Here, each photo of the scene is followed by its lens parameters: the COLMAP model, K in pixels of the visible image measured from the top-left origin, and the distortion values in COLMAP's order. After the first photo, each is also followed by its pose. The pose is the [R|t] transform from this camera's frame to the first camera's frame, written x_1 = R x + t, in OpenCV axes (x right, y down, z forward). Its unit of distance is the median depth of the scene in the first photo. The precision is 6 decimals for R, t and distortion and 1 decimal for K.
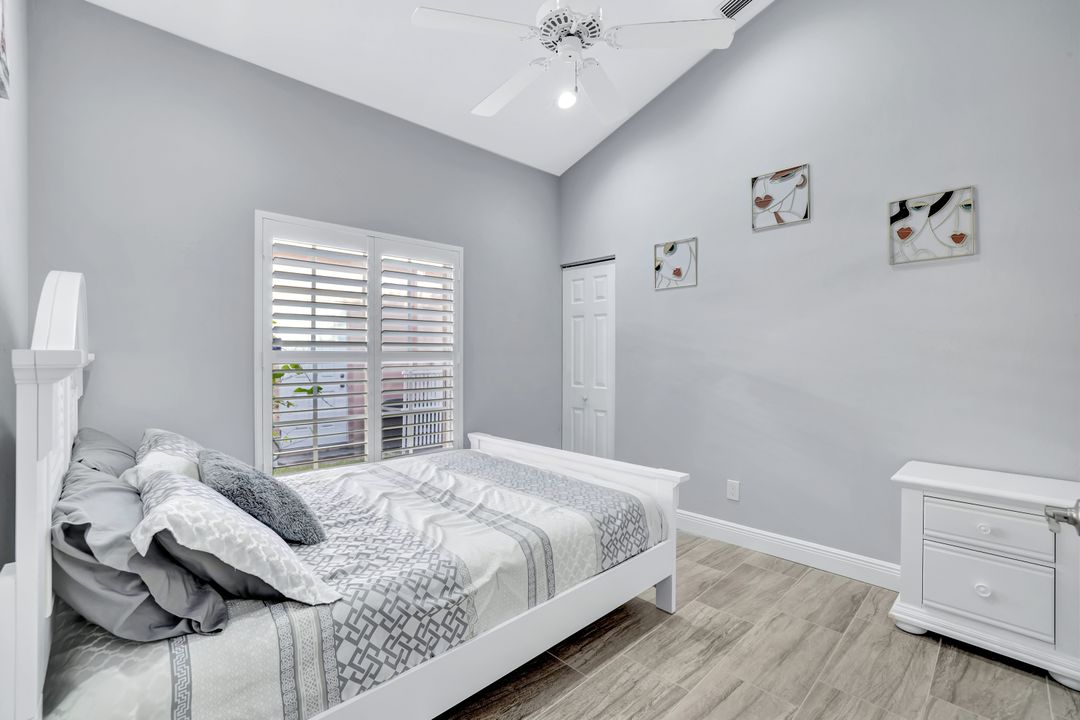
lens RADIAL K [[465.3, 0, 534.4], [0, 465.3, 356.8], [0, 0, 1]] dist [-0.045895, 0.017659]
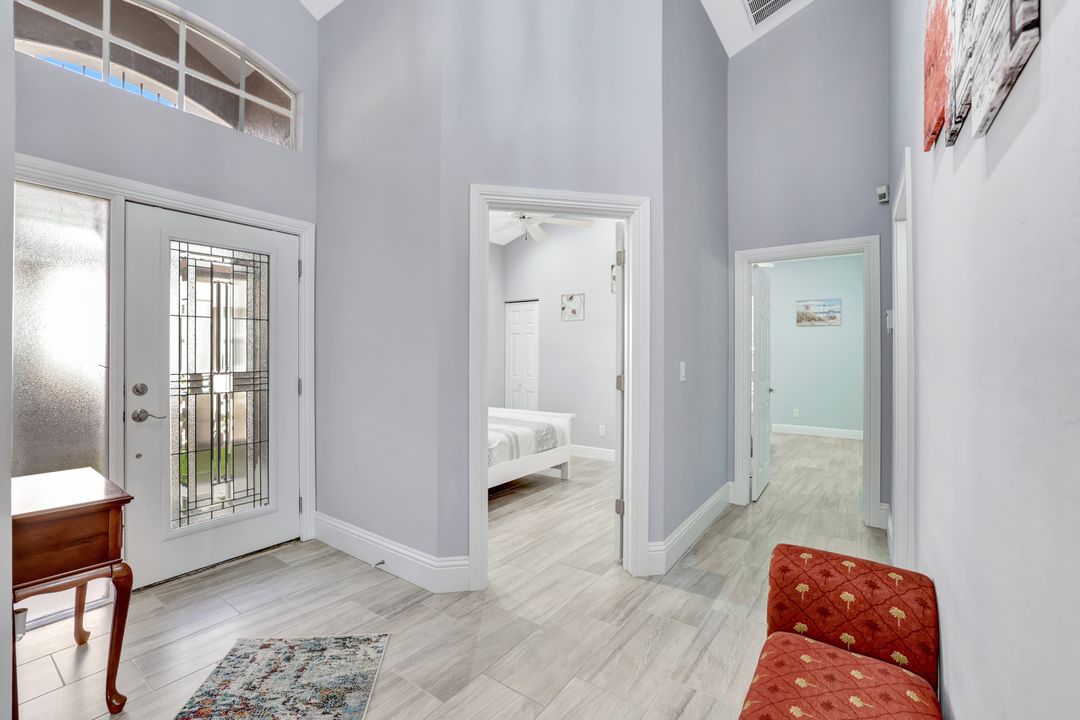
lens RADIAL K [[465.3, 0, 534.4], [0, 465.3, 356.8], [0, 0, 1]] dist [-0.045895, 0.017659]
pose [[0.982541, 0.004209, 0.185999, -0.176909], [-0.003822, 0.999990, -0.002440, -0.004119], [-0.186008, 0.001686, 0.982547, -0.750152]]
